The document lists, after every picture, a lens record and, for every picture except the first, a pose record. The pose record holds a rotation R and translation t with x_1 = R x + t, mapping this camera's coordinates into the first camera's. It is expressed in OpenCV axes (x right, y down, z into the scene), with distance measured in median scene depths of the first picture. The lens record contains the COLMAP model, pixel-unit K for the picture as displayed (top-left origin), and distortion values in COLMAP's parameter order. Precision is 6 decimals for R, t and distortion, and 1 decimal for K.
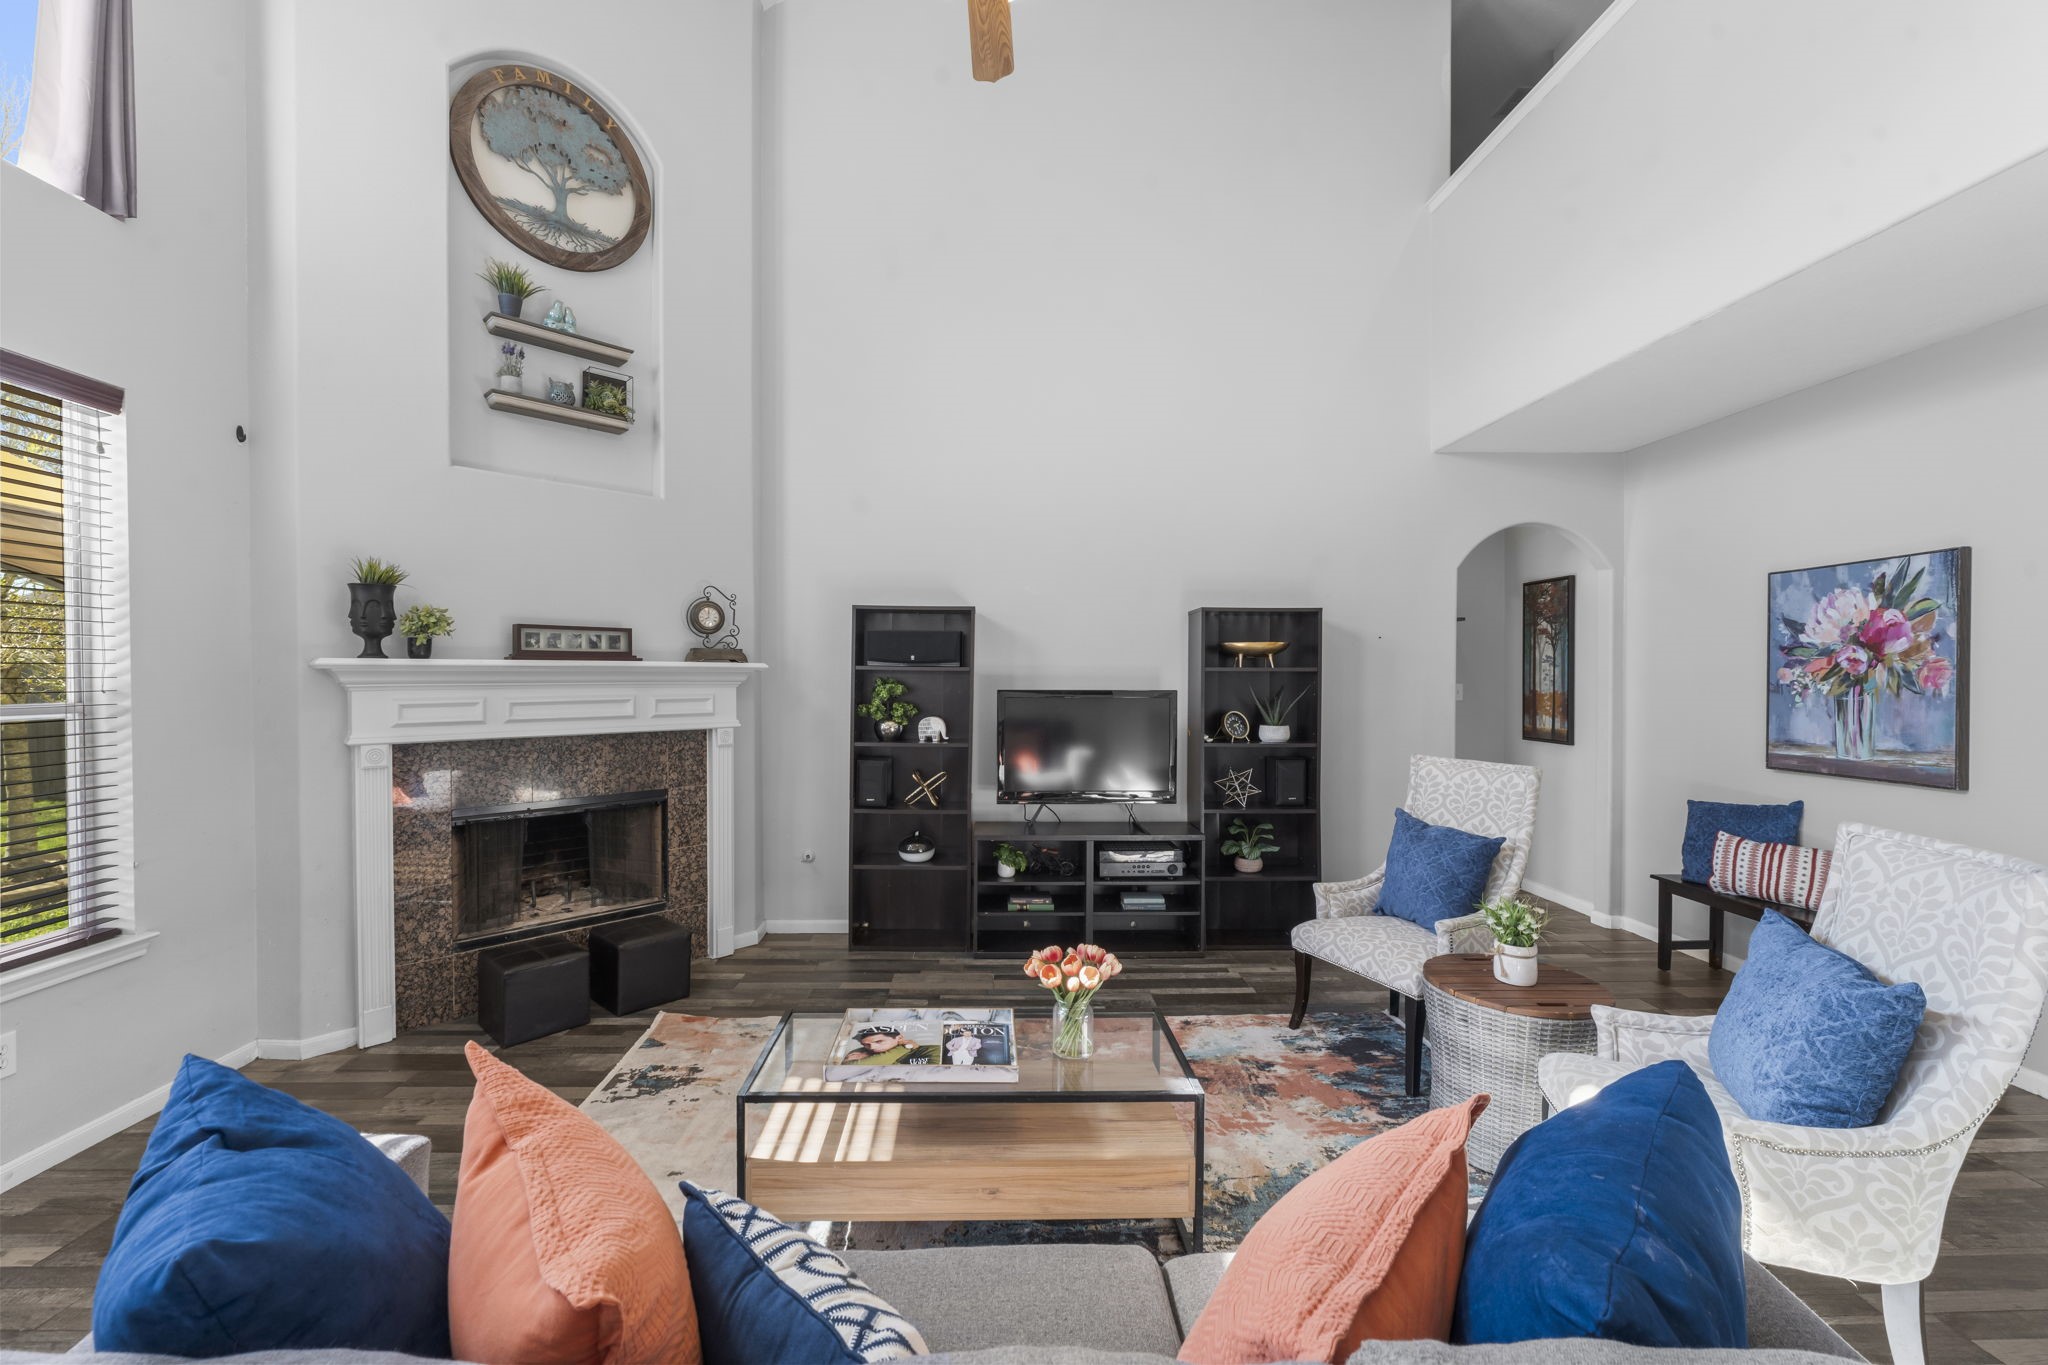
lens RADIAL K [[815.1, 0, 1020.6], [0, 815.1, 686.1], [0, 0, 1]] dist [0.002785, 0.000315]
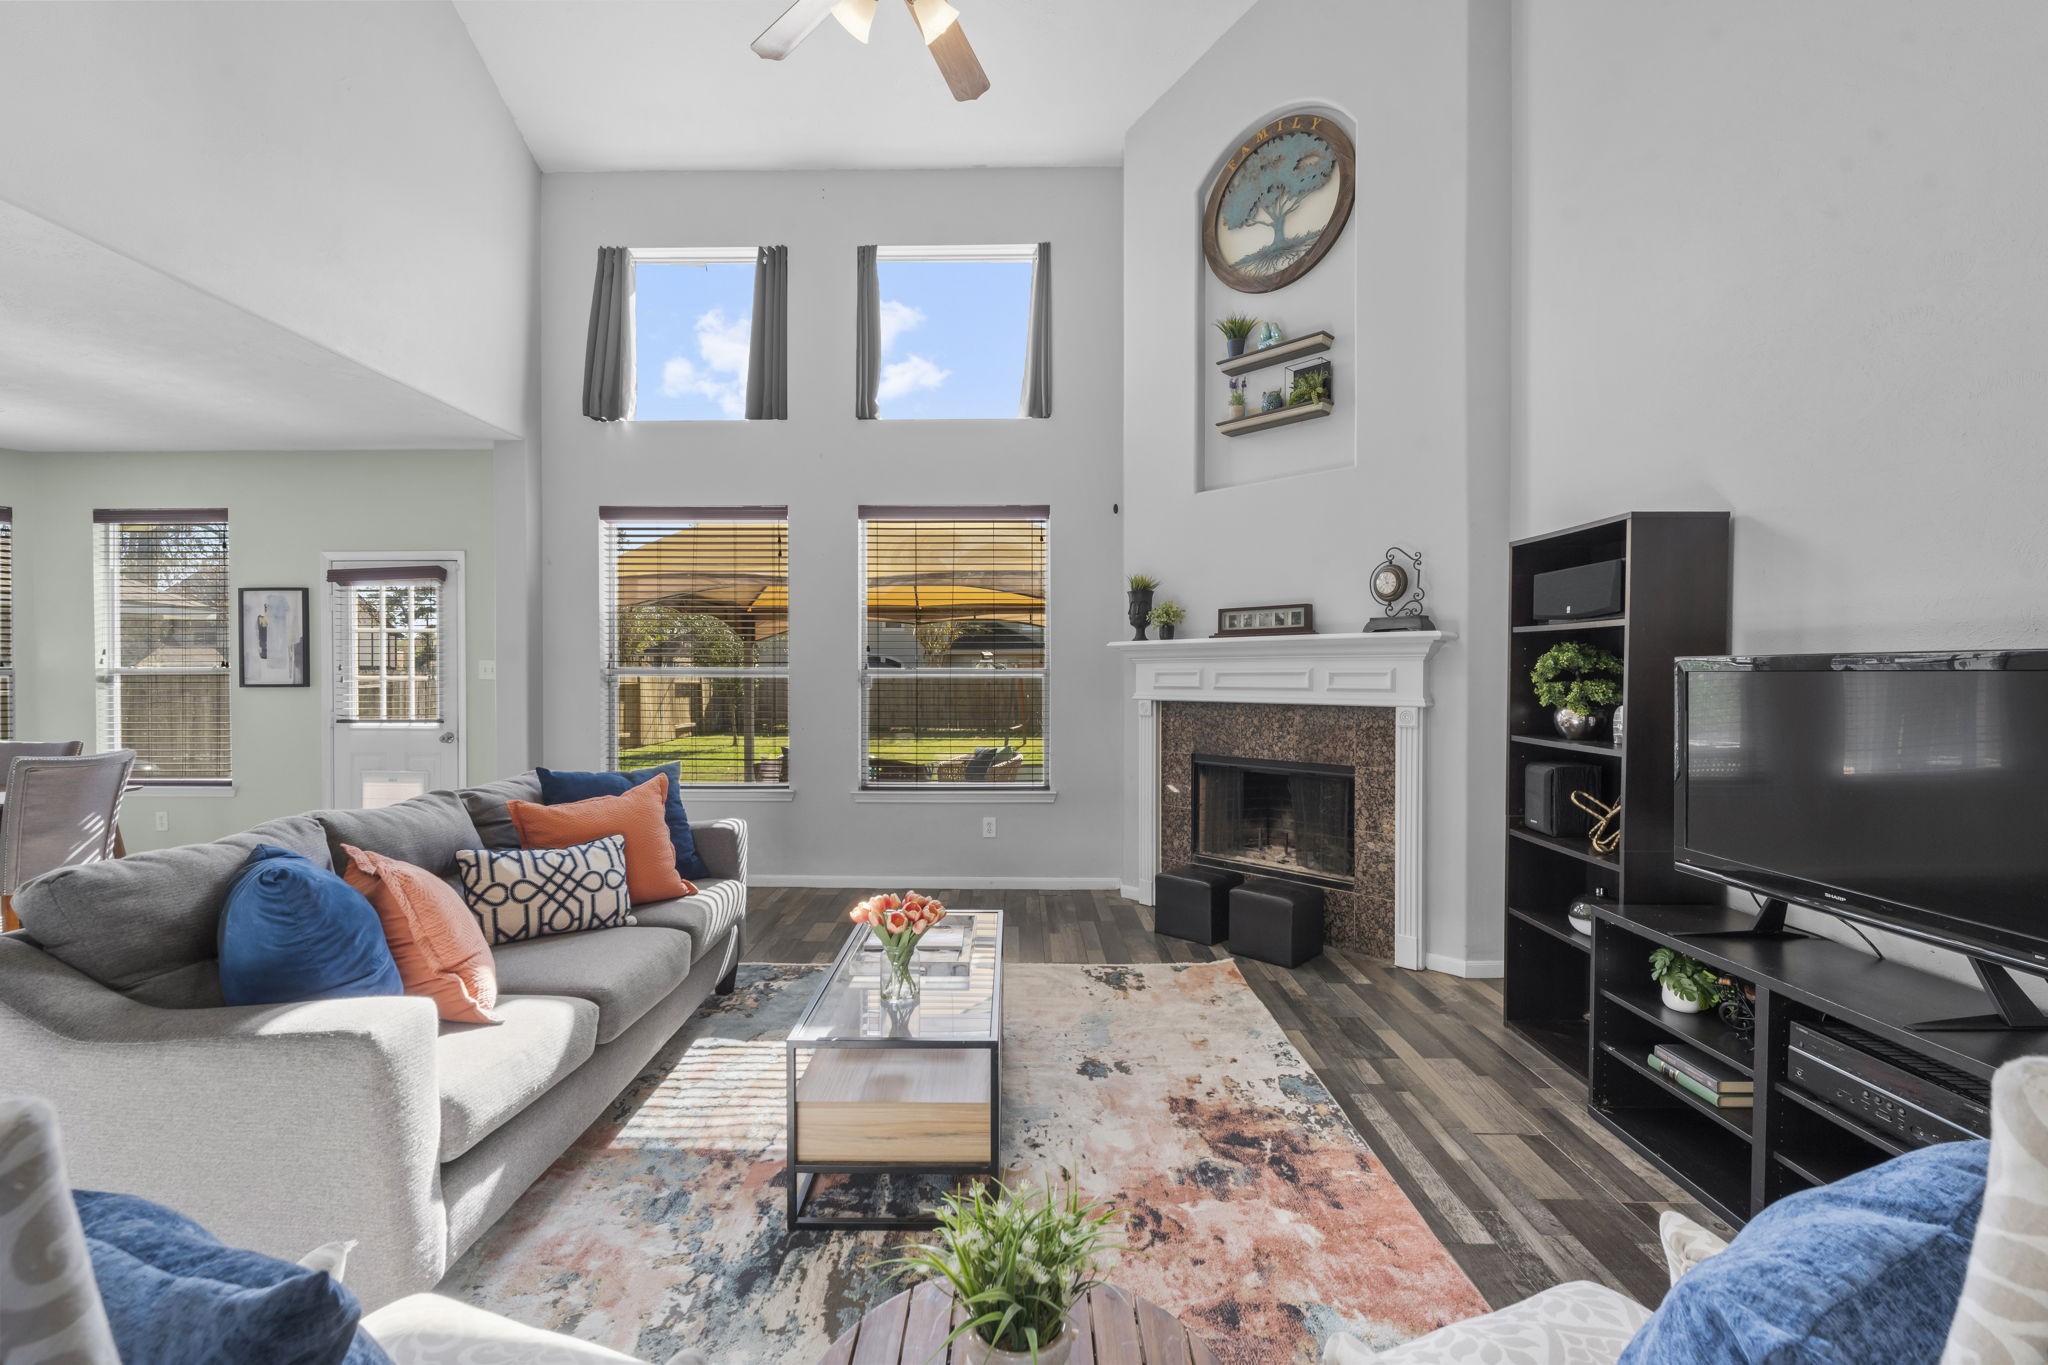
lens RADIAL K [[907.4, 0, 1018.9], [0, 907.4, 682.0], [0, 0, 1]] dist [-0.004340, -0.000130]
pose [[-0.050710, 0.005384, -0.998699, 0.698620], [-0.013591, 0.999889, 0.006080, 0.027331], [0.998621, 0.013882, -0.050632, 0.704259]]
